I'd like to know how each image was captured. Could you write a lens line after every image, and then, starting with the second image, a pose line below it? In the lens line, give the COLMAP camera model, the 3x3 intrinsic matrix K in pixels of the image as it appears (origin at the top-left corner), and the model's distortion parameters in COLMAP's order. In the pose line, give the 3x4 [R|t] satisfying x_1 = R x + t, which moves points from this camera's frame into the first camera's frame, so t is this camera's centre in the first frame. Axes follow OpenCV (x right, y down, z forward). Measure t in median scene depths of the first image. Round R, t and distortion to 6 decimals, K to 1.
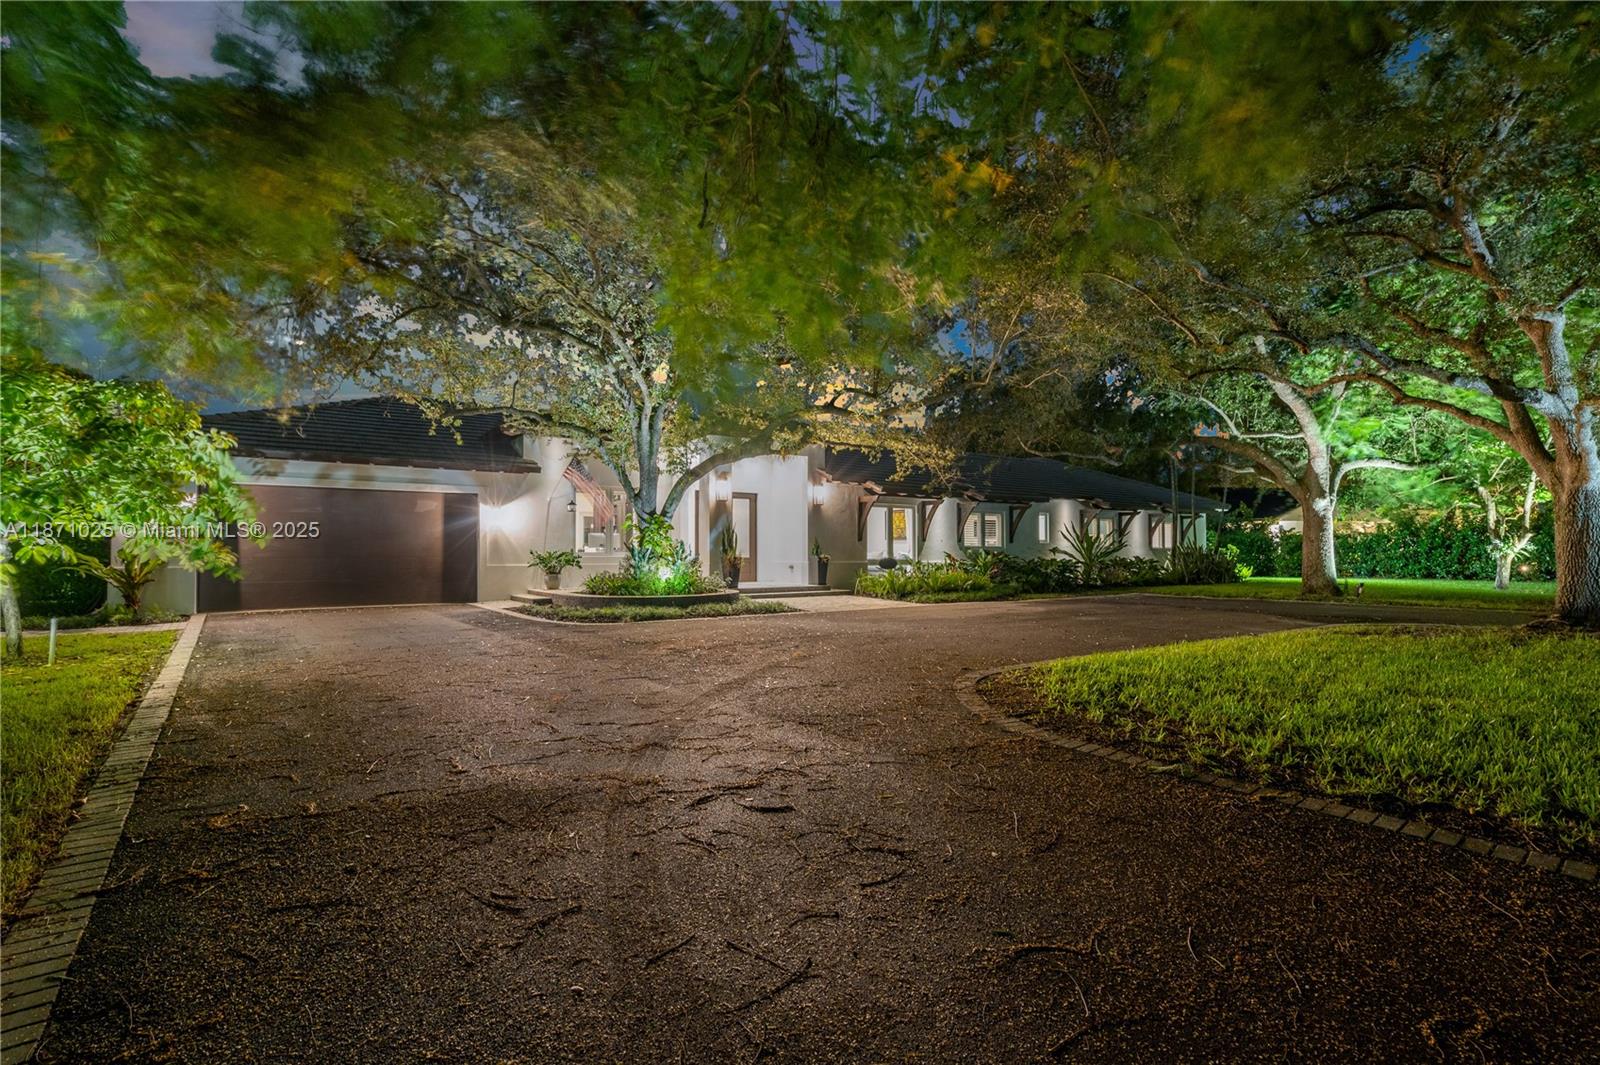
lens RADIAL K [[736.1, 0, 799.1], [0, 736.1, 531.8], [0, 0, 1]] dist [0.002838, 0.000028]
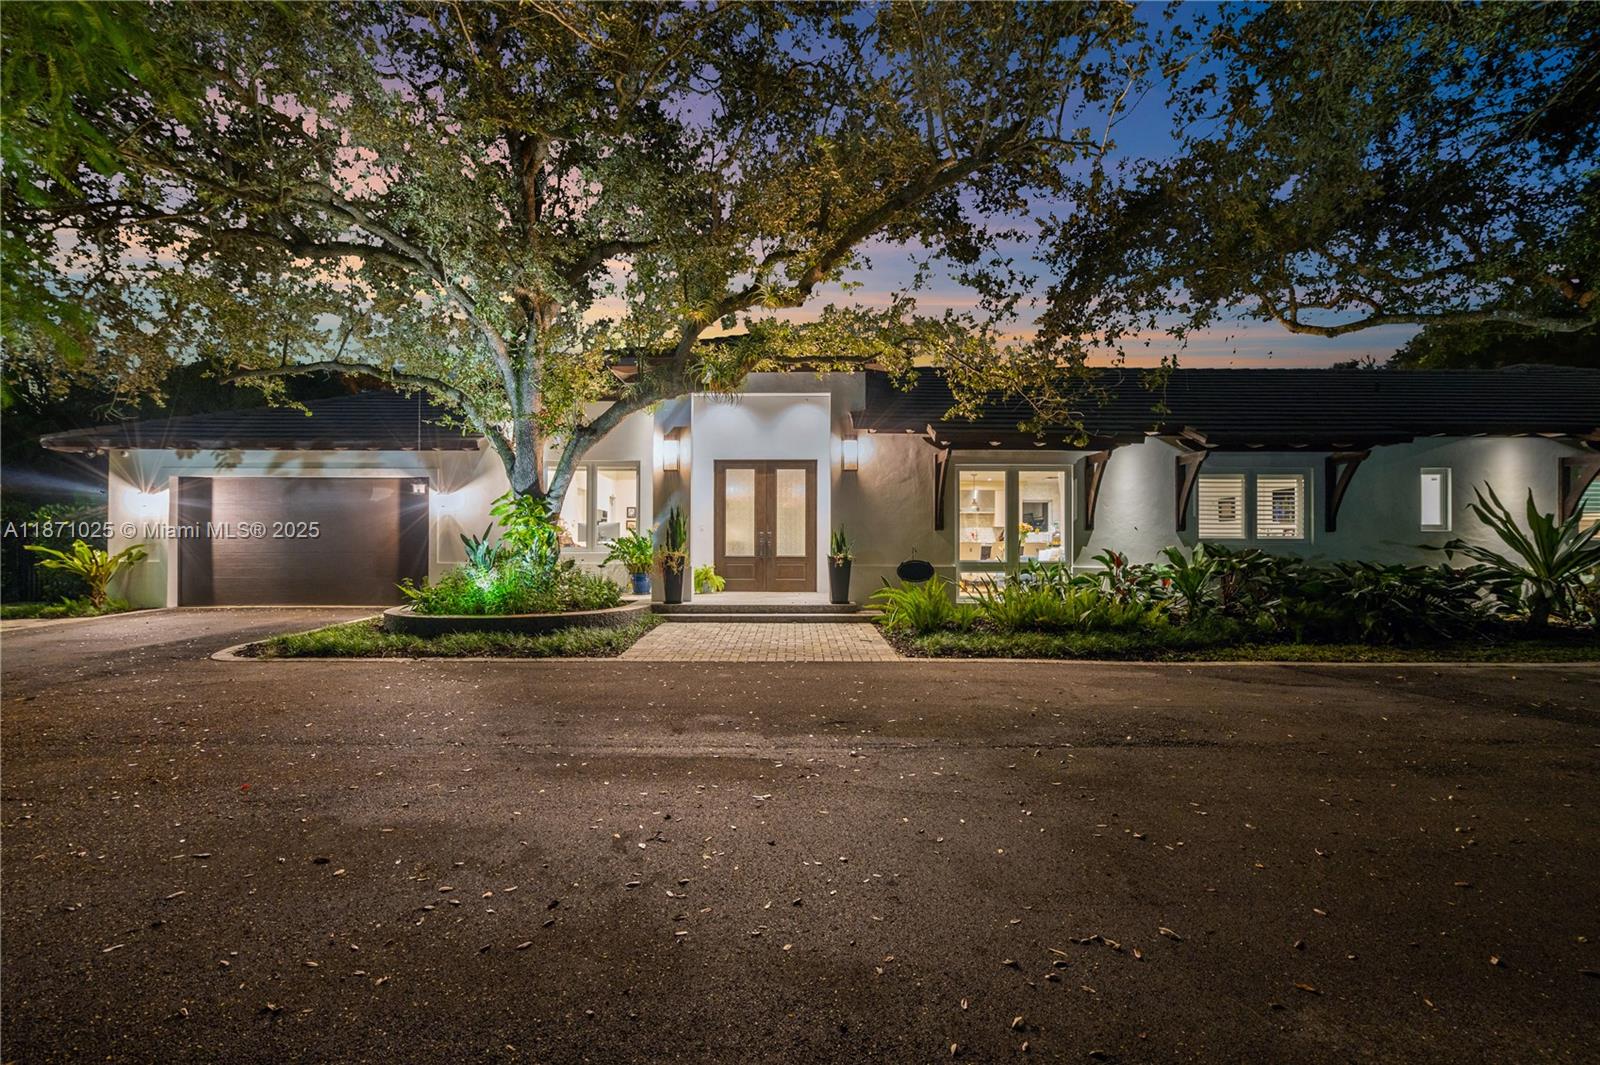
lens RADIAL K [[736.1, 0, 793.9], [0, 736.1, 534.3], [0, 0, 1]] dist [0.002838, 0.000028]
pose [[0.829220, 0.001842, -0.558919, 0.302796], [0.016650, 0.999469, 0.027996, -0.003061], [0.558674, -0.032521, 0.828750, 0.442203]]
